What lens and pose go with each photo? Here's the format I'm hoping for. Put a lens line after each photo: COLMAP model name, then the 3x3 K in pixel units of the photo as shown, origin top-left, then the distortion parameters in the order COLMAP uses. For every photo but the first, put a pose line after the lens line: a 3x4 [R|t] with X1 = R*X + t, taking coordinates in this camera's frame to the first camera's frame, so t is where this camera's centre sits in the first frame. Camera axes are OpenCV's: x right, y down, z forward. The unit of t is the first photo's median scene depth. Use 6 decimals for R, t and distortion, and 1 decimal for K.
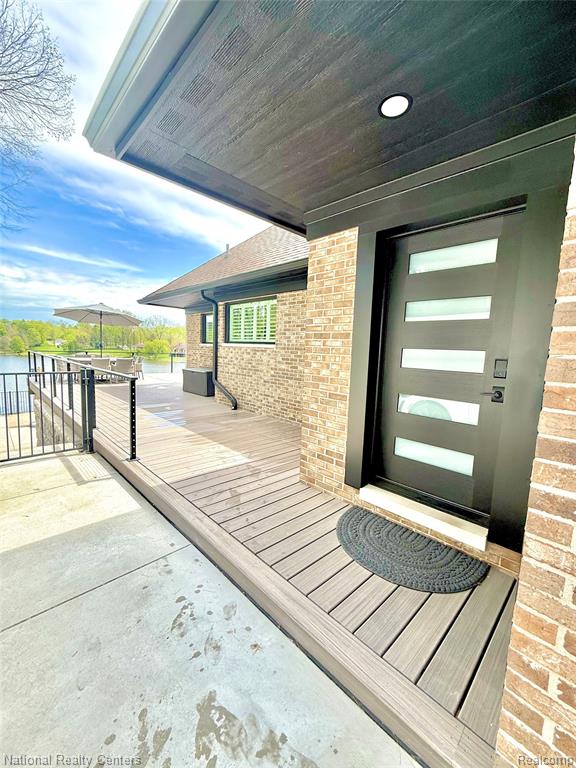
lens RADIAL K [[309.3, 0, 288.0], [0, 309.3, 384.0], [0, 0, 1]] dist [-0.003147, -0.000139]
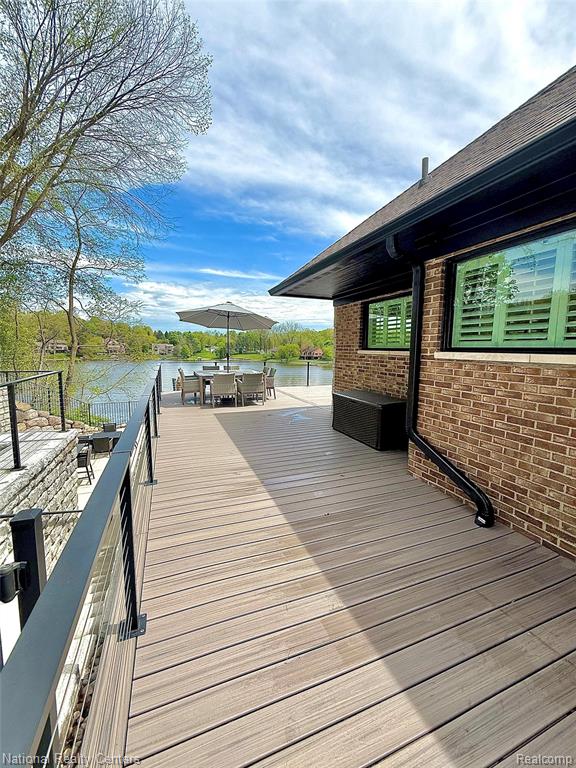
lens RADIAL K [[305.9, 0, 288.3], [0, 305.9, 382.2], [0, 0, 1]] dist [-0.001014, -0.000011]
pose [[0.921476, 0.014607, -0.388162, -0.180345], [-0.018688, 0.999803, -0.006740, -0.062161], [0.387986, 0.013465, 0.921567, 0.392737]]
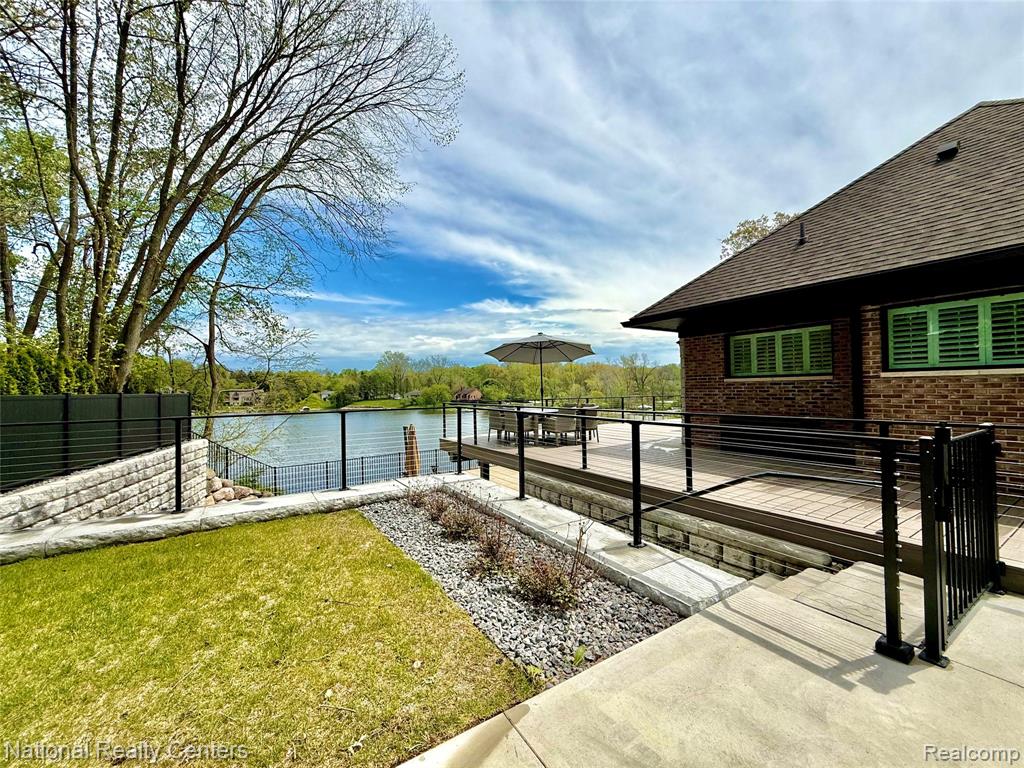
lens RADIAL K [[407.9, 0, 509.9], [0, 407.9, 382.1], [0, 0, 1]] dist [-0.001014, -0.000011]
pose [[0.979150, -0.058481, -0.194538, -0.578989], [0.032508, 0.990432, -0.134121, -0.023940], [0.200520, 0.125000, 0.971682, 0.074389]]
